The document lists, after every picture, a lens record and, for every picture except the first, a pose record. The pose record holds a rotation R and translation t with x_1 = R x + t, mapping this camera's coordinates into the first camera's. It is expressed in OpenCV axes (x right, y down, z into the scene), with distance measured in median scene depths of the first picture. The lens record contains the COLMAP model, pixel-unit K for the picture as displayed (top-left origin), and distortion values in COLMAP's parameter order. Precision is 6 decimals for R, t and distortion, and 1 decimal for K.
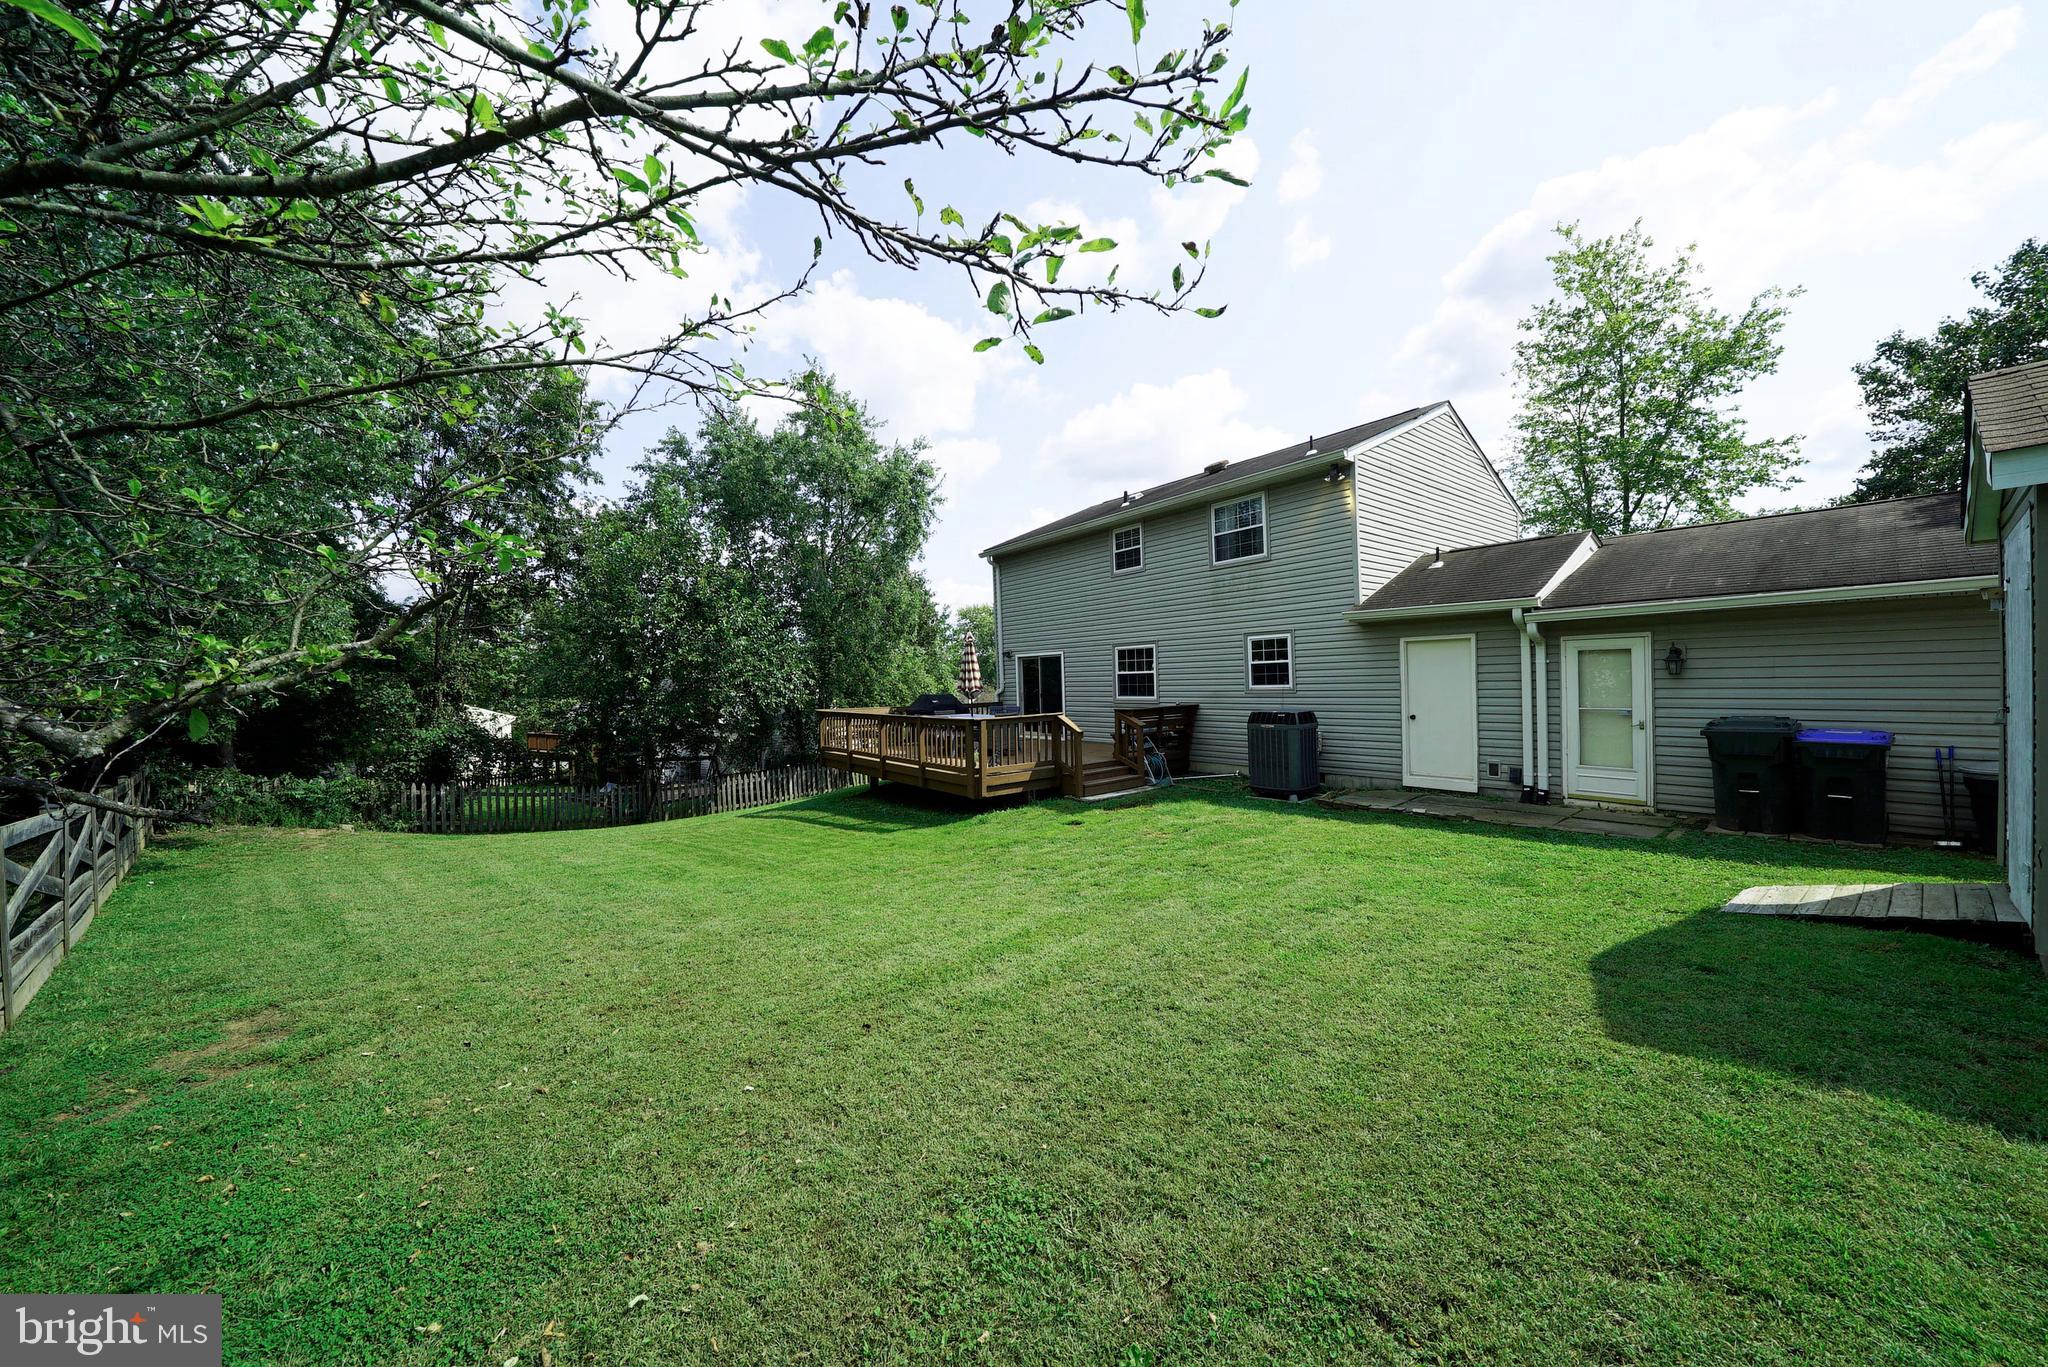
lens RADIAL K [[705.9, 0, 1030.2], [0, 705.9, 693.7], [0, 0, 1]] dist [-0.015805, -0.000074]
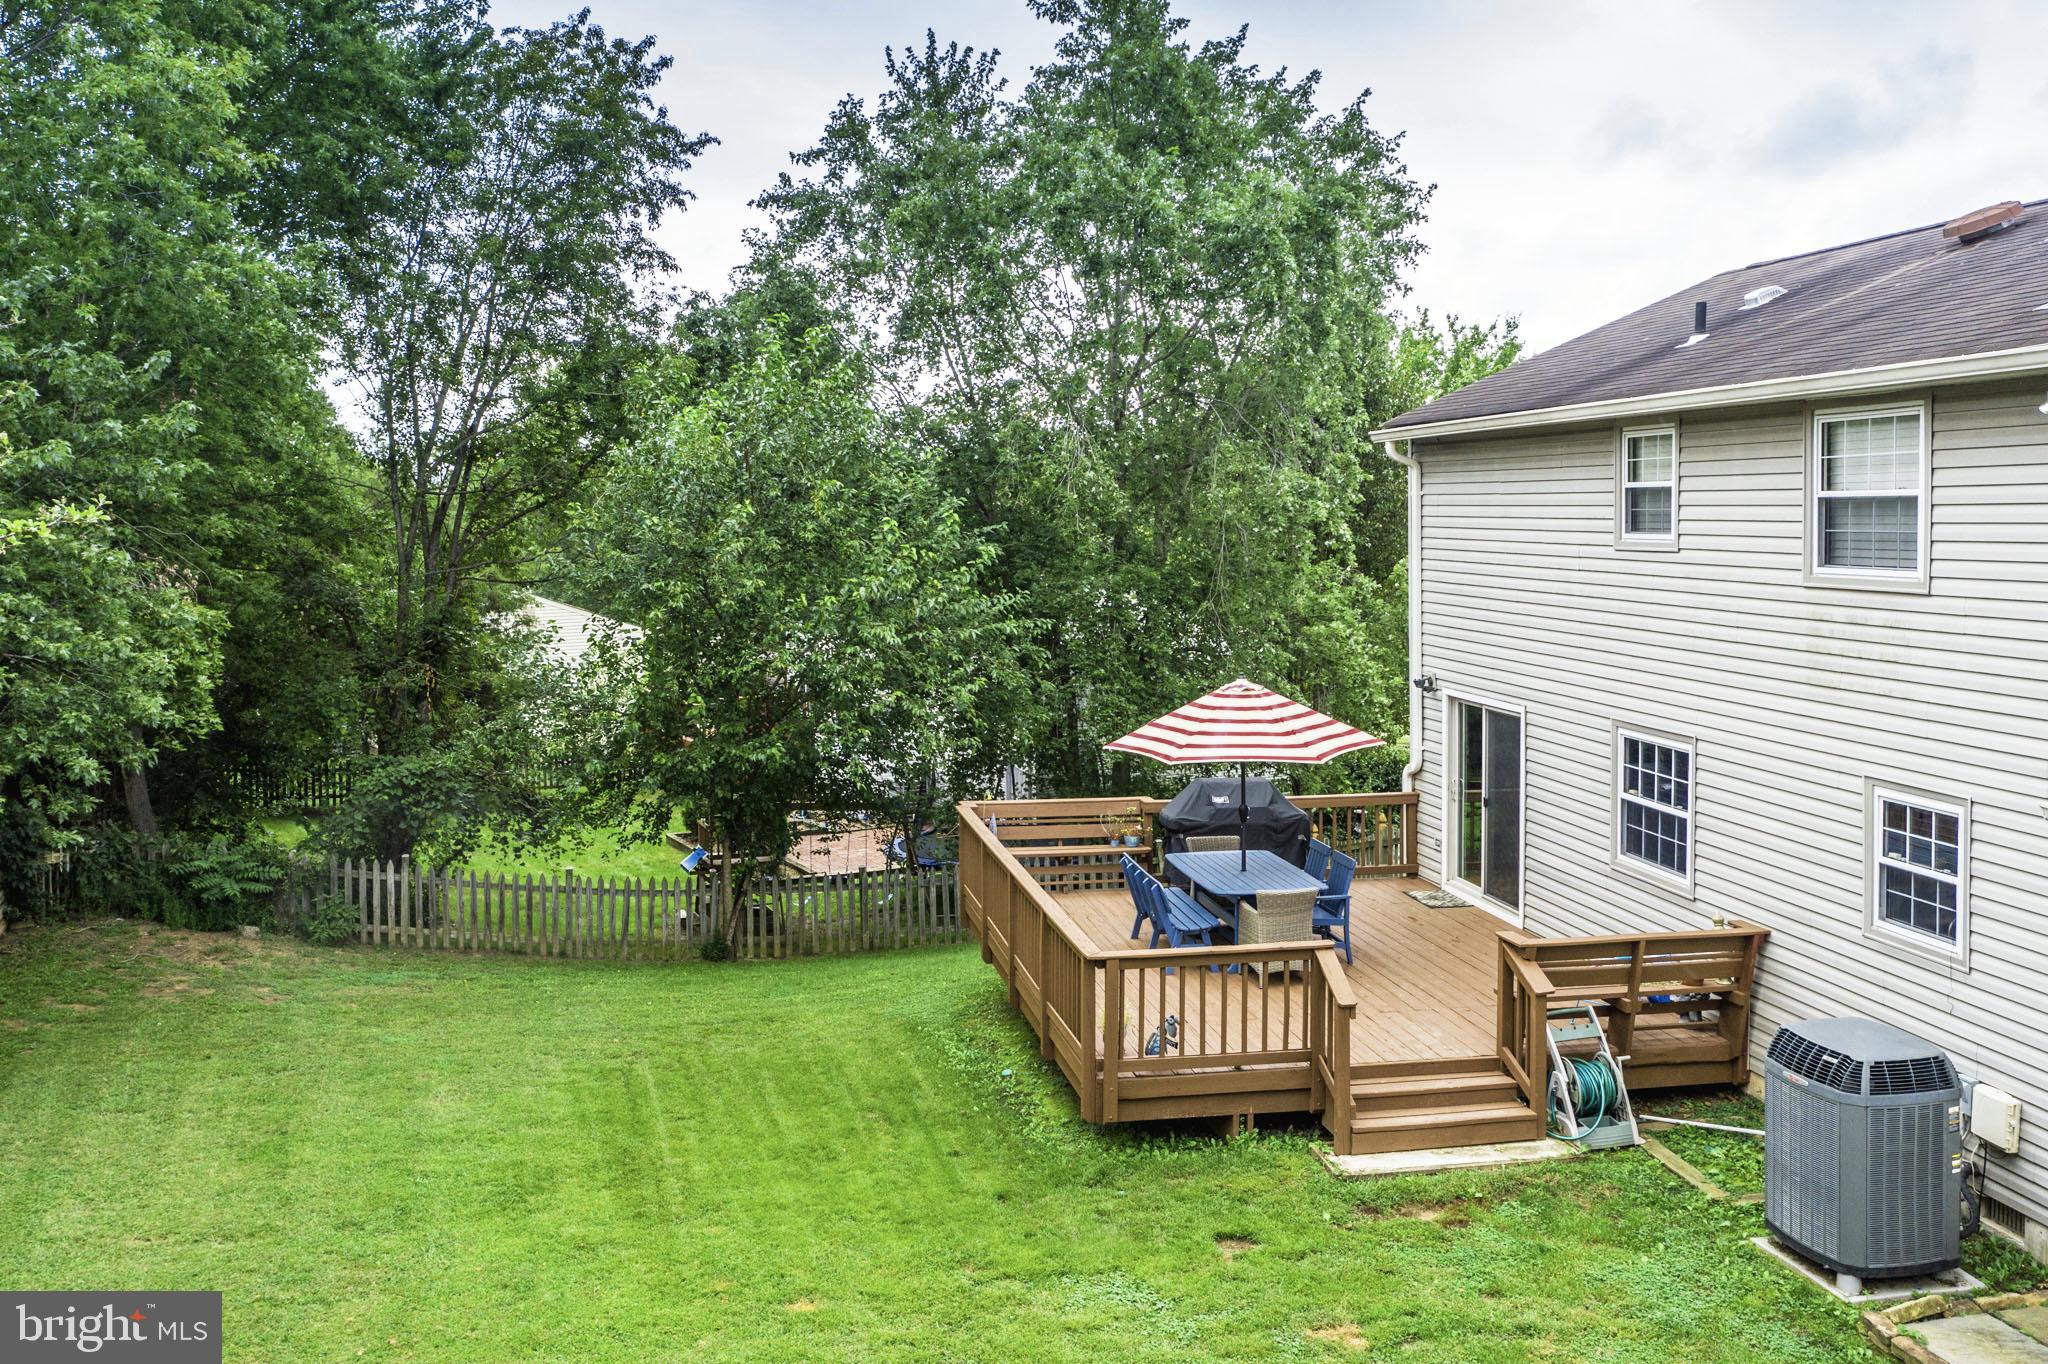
lens RADIAL K [[1803.2, 0, 995.8], [0, 1803.2, 621.1], [0, 0, 1]] dist [-0.001028, 0.002219]
pose [[0.874686, 0.052611, -0.481827, 0.303967], [-0.026697, 0.997812, 0.060487, -0.180686], [0.483955, -0.040043, 0.874176, -0.033819]]
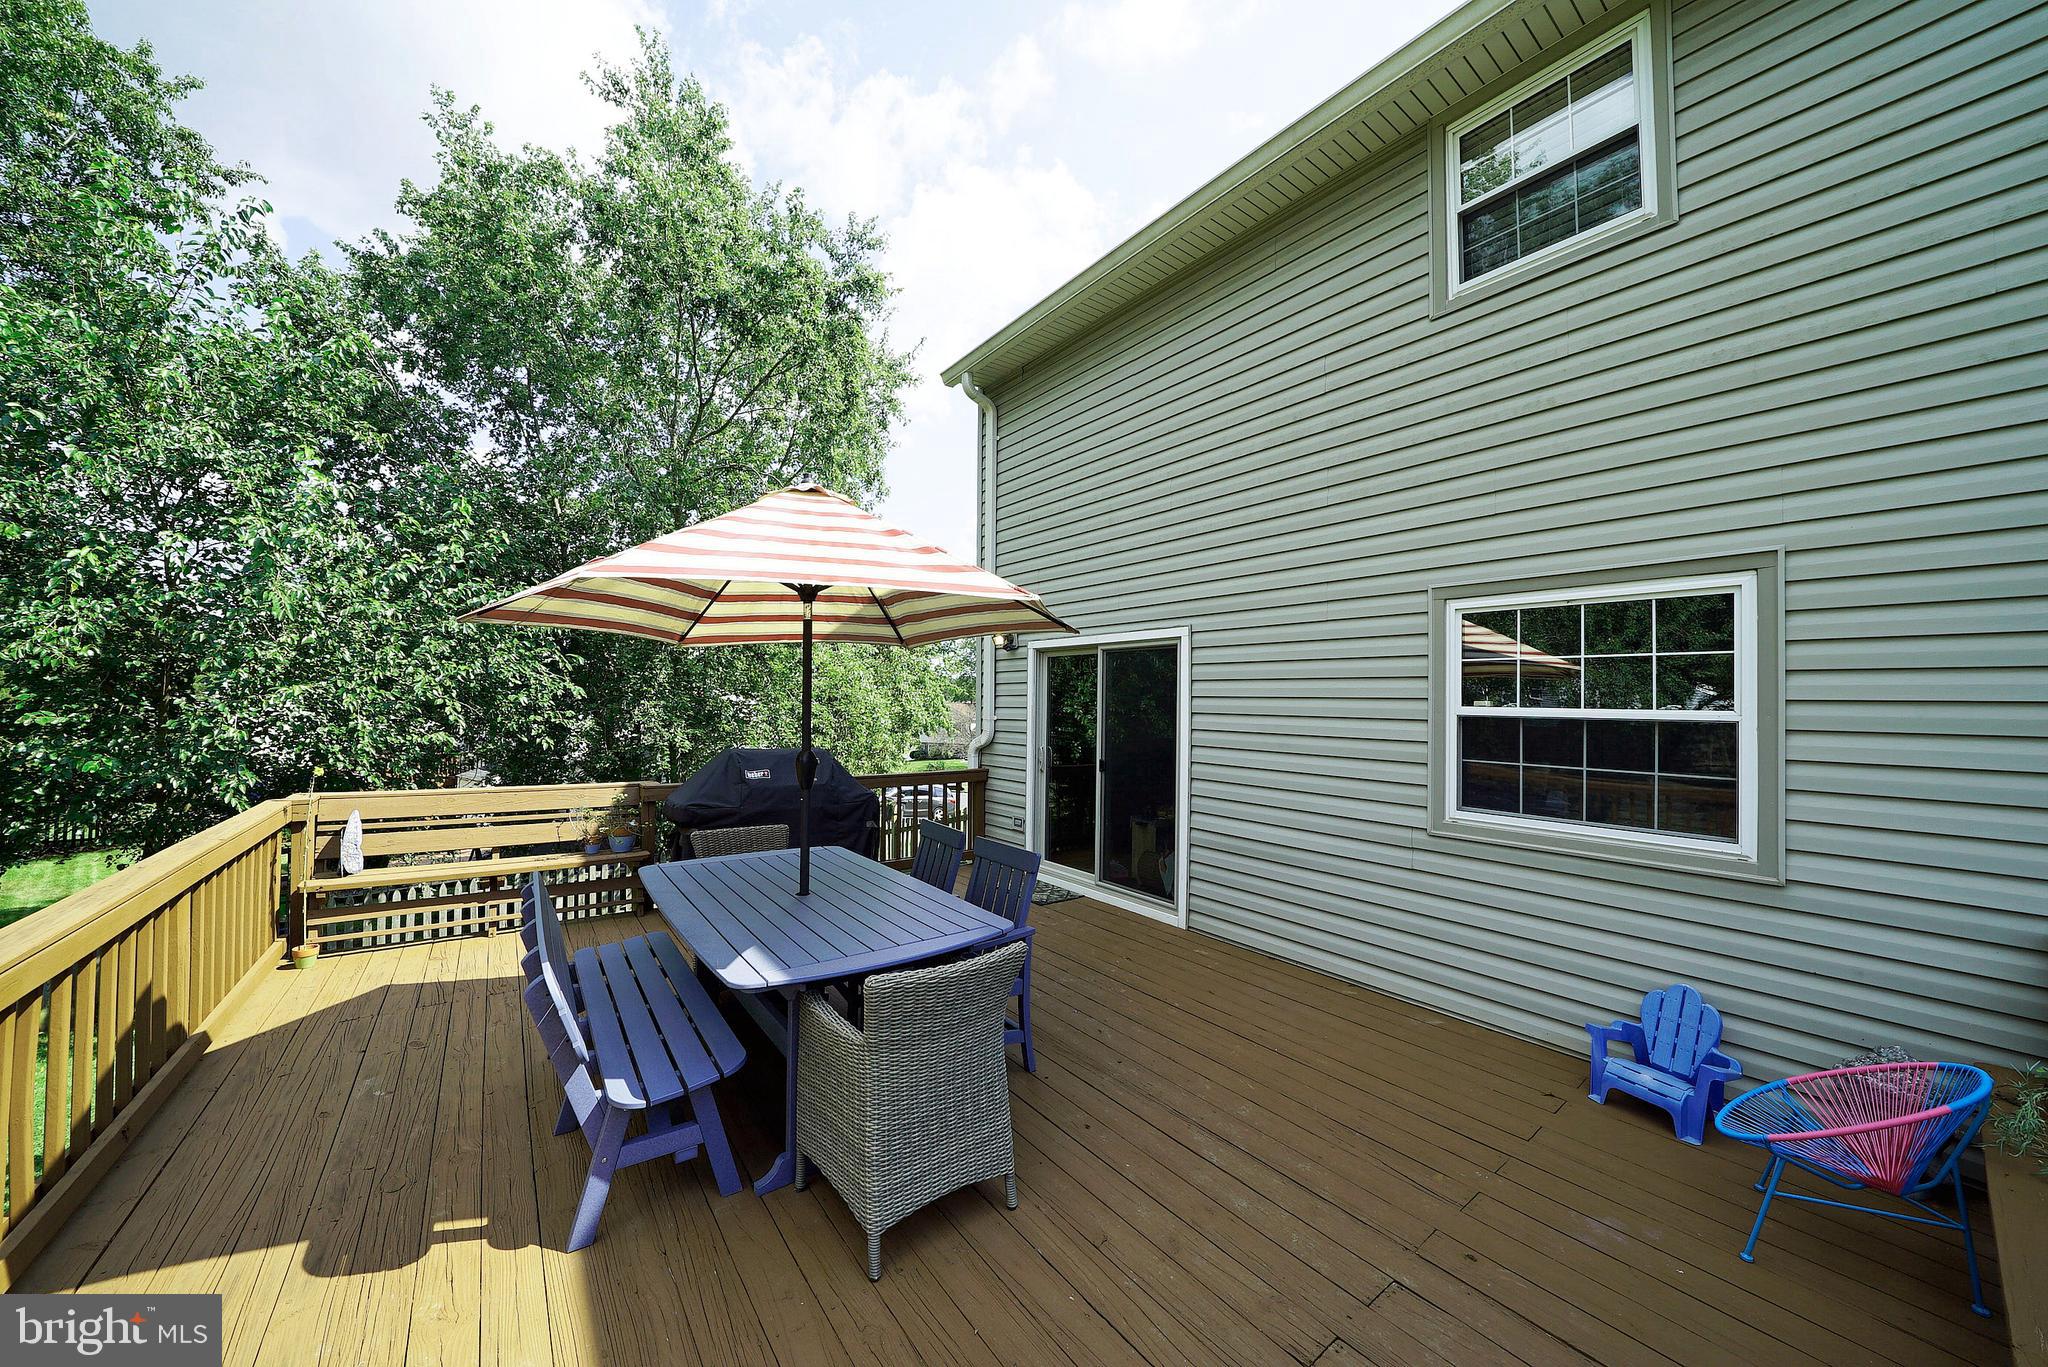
lens RADIAL K [[705.9, 0, 1026.4], [0, 705.9, 689.8], [0, 0, 1]] dist [-0.015805, -0.000074]
pose [[0.998786, 0.042977, -0.024055, -0.015386], [-0.043895, 0.998274, -0.039029, -0.021365], [0.022337, 0.040037, 0.998948, 0.781280]]
